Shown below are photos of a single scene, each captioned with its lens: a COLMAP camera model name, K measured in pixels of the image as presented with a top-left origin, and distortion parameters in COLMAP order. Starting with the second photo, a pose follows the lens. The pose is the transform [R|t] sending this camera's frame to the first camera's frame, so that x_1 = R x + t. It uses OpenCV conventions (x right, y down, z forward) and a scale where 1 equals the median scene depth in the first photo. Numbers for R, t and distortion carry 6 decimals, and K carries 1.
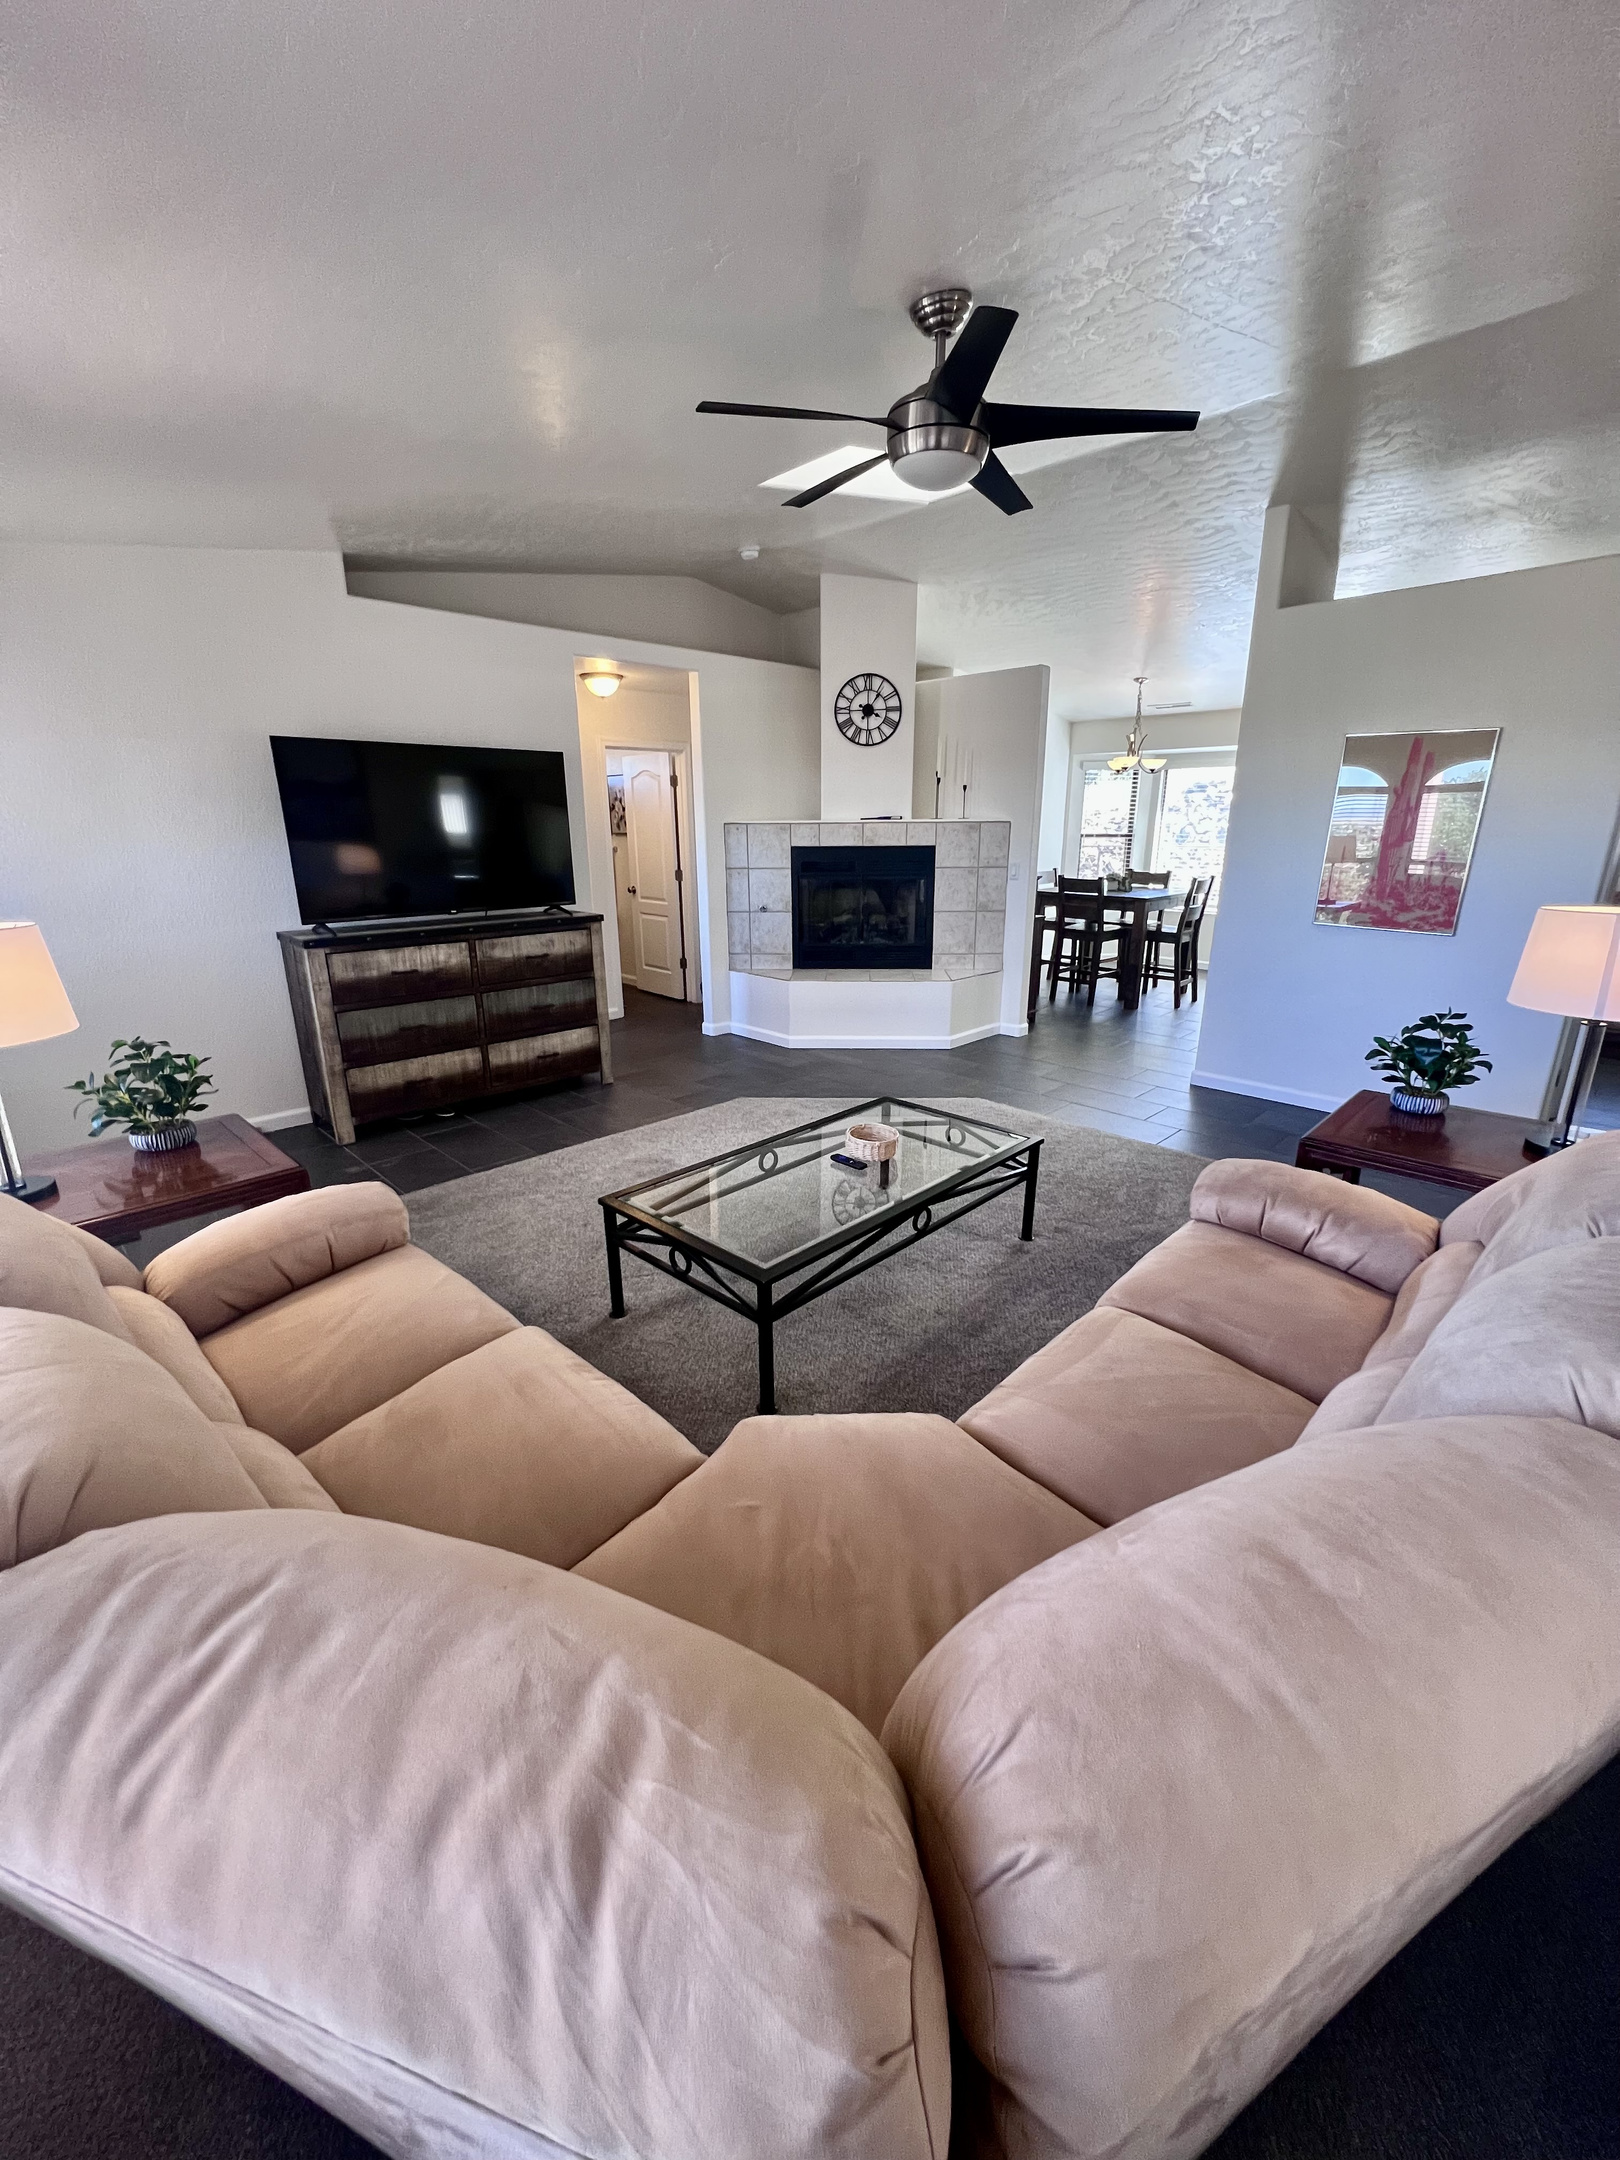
lens RADIAL K [[862.5, 0, 817.2], [0, 862.5, 1080.5], [0, 0, 1]] dist [-0.002583, 0.000005]
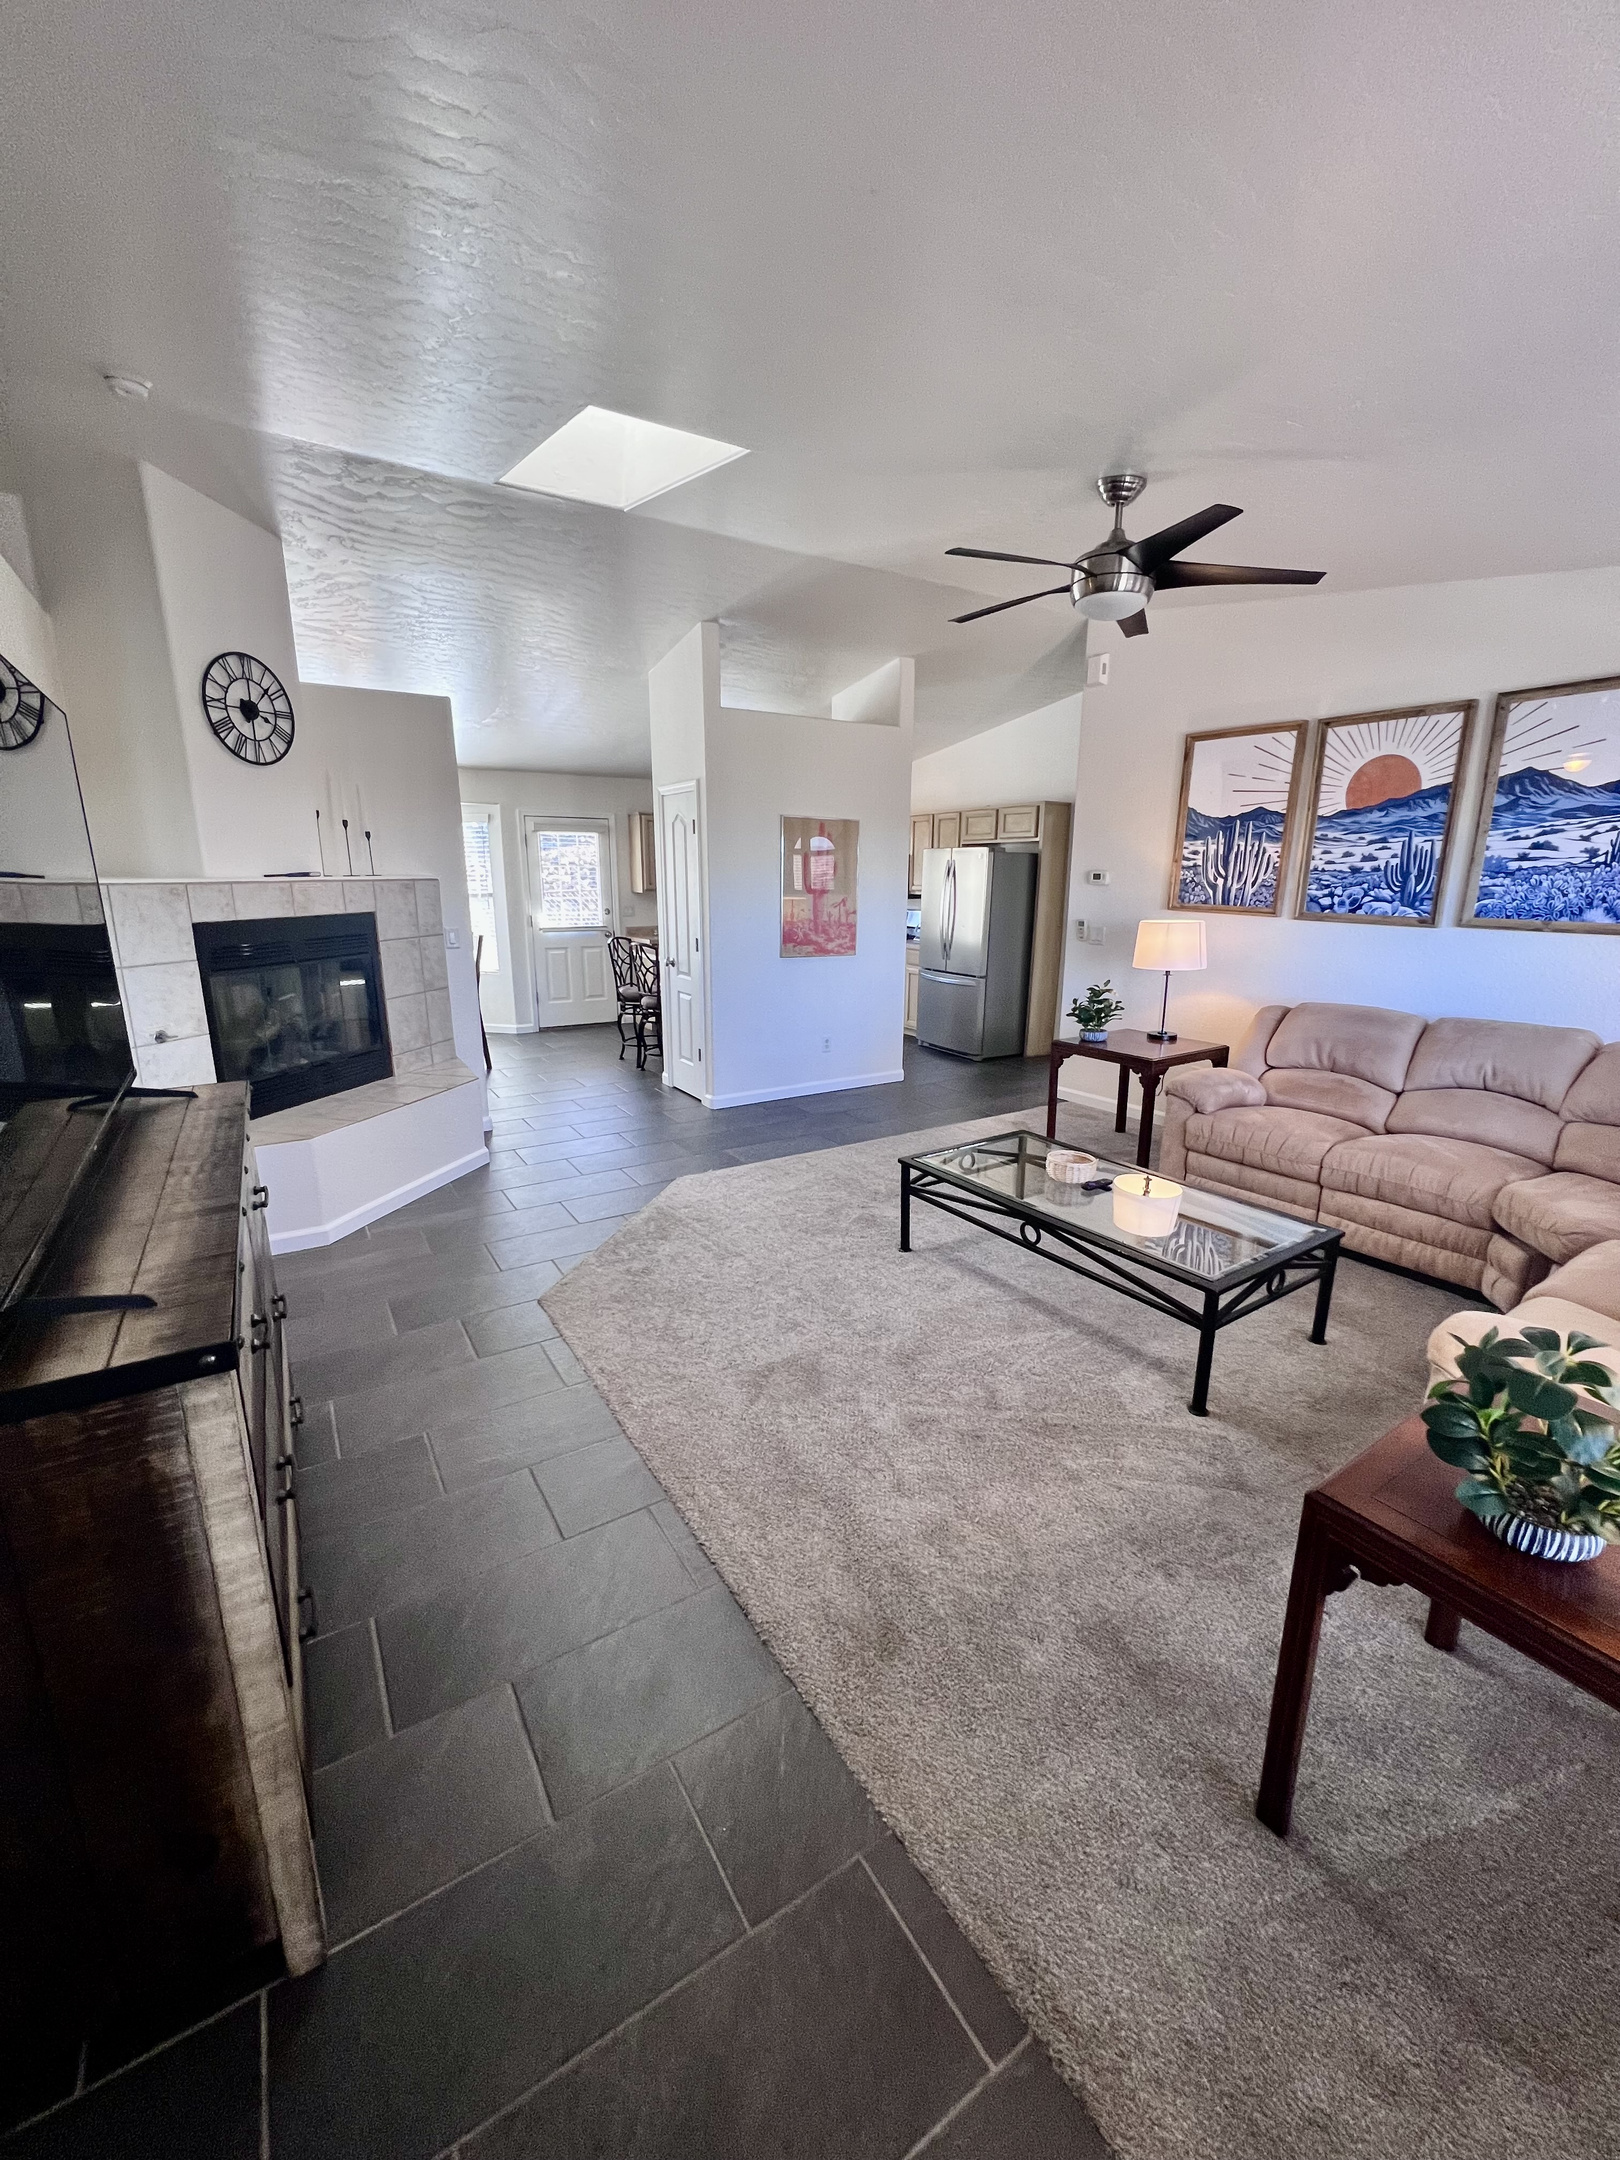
lens RADIAL K [[876.4, 0, 810.0], [0, 876.4, 1080.0], [0, 0, 1]] dist [0.002061, 0.000135]
pose [[0.235732, -0.219640, 0.946672, -0.528731], [0.277712, 0.948729, 0.150963, -0.150487], [-0.931293, 0.227315, 0.284642, 0.488967]]
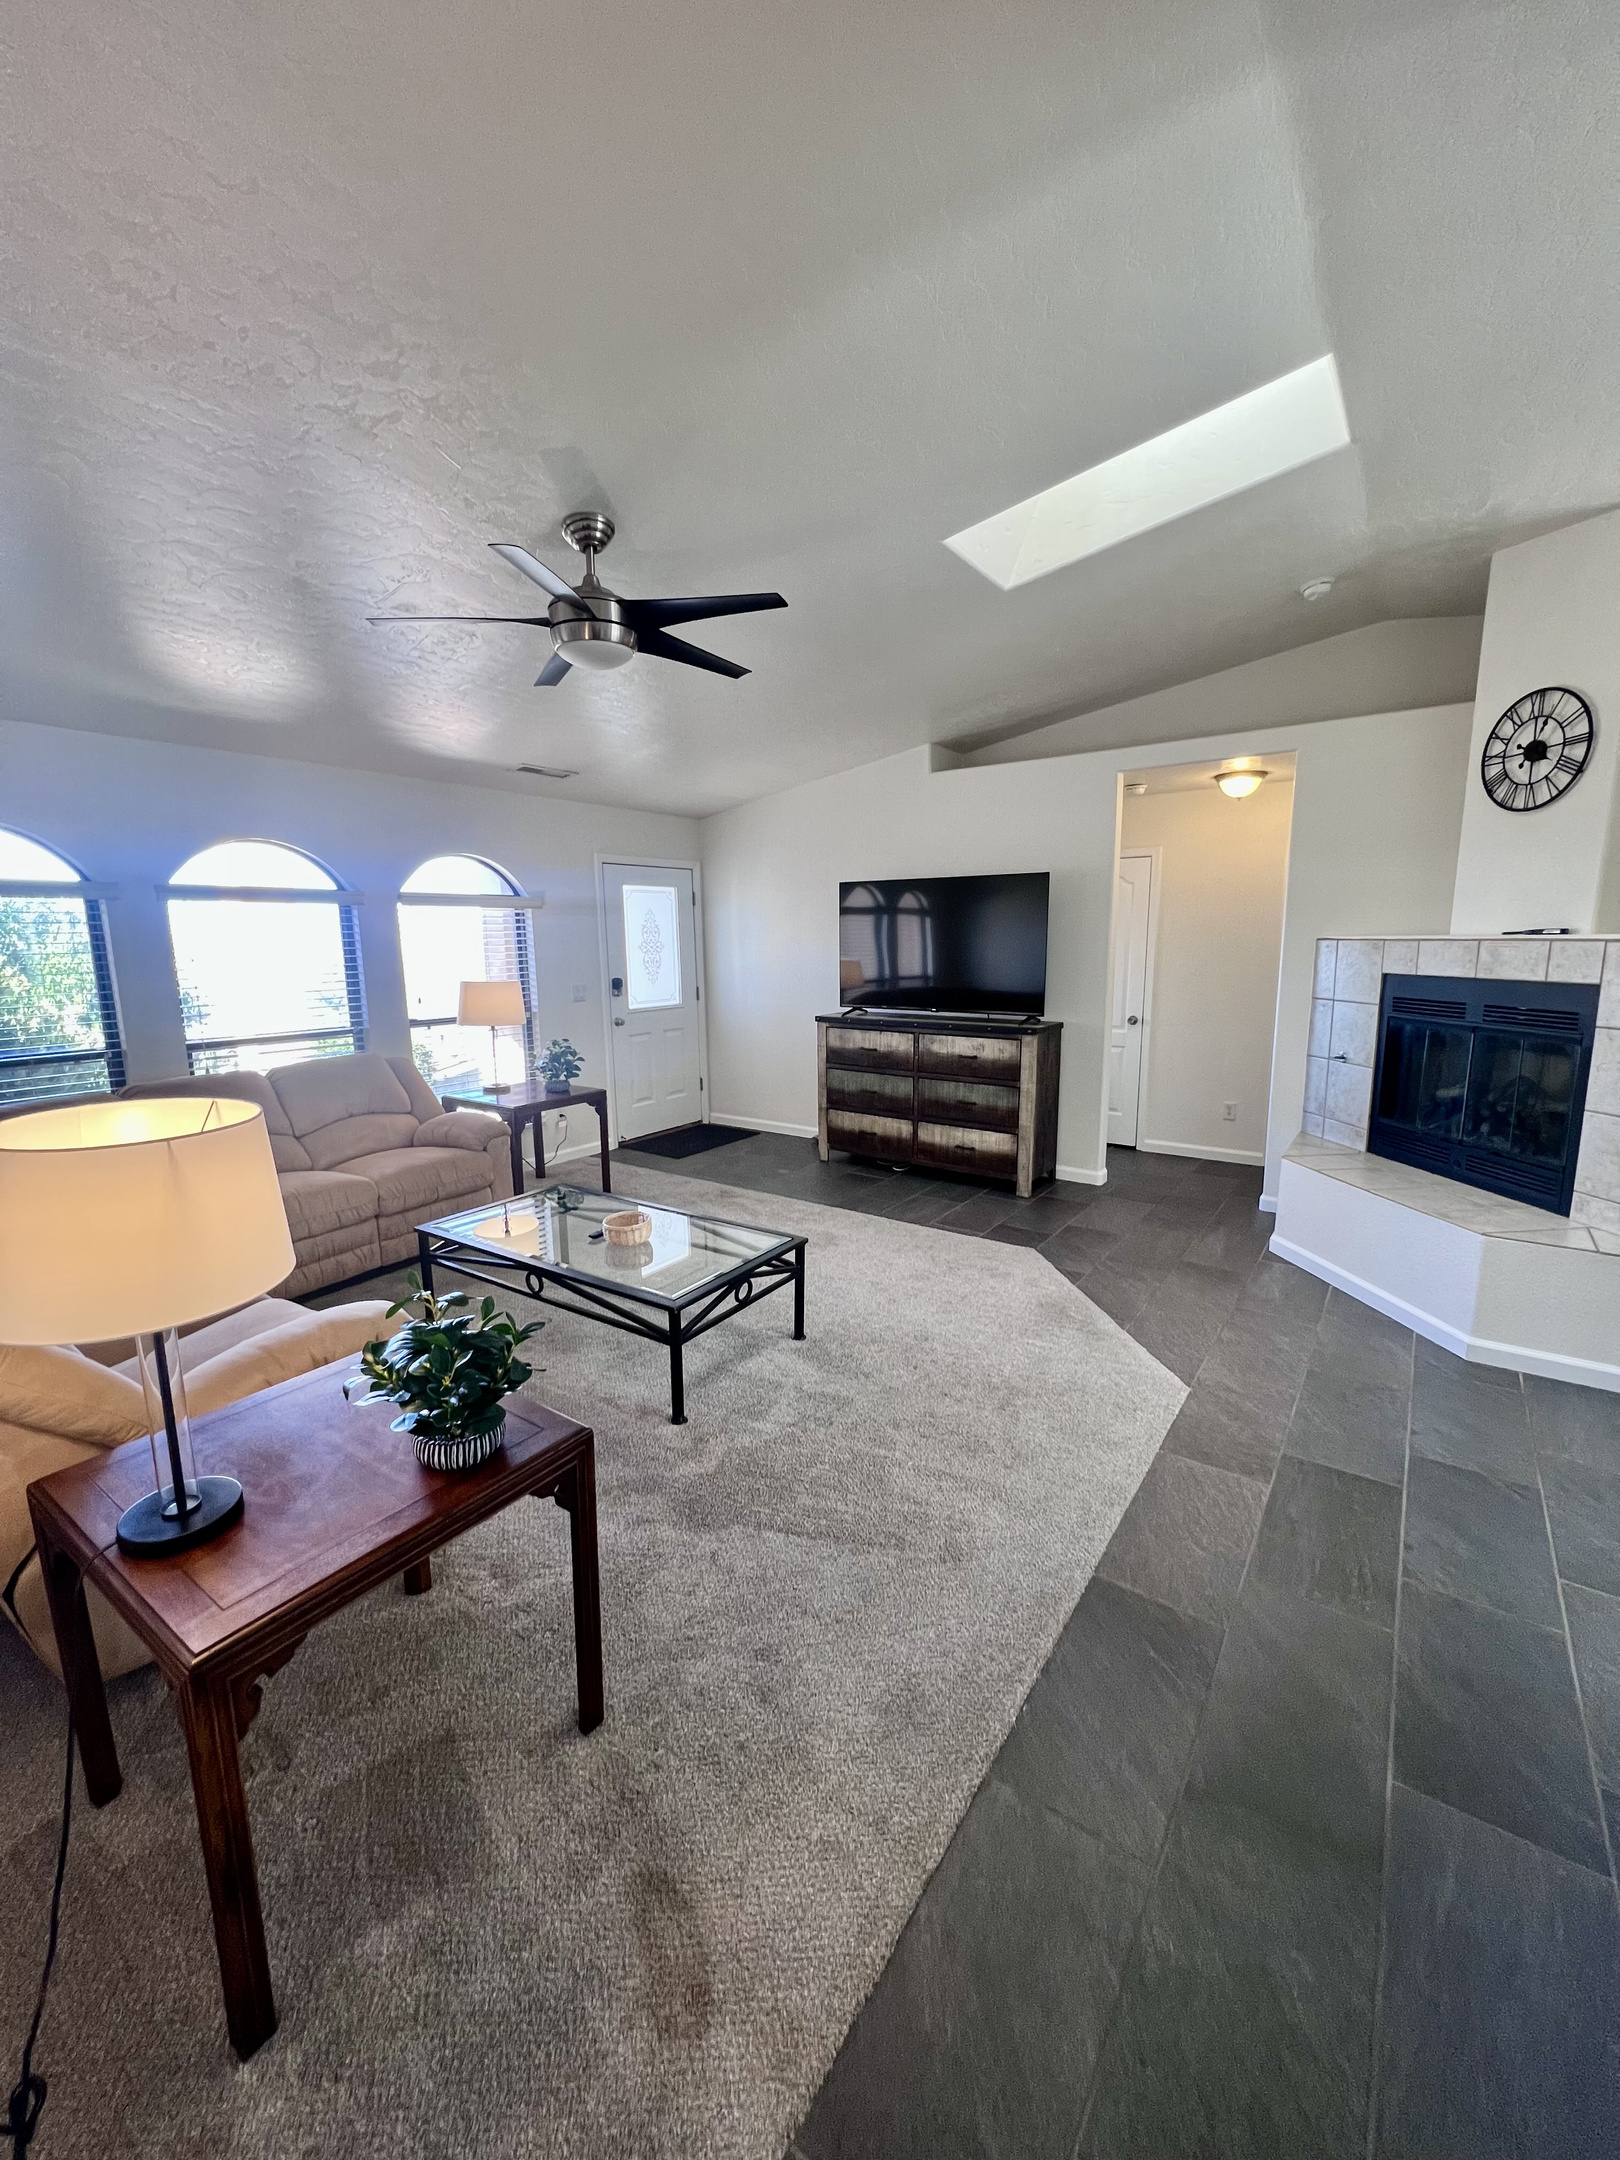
lens RADIAL K [[862.5, 0, 817.2], [0, 862.5, 1080.5], [0, 0, 1]] dist [-0.002583, 0.000005]
pose [[0.168769, 0.168427, -0.971159, 0.580316], [-0.275058, 0.954198, 0.117686, -0.155169], [0.946499, 0.247263, 0.207366, 0.482713]]
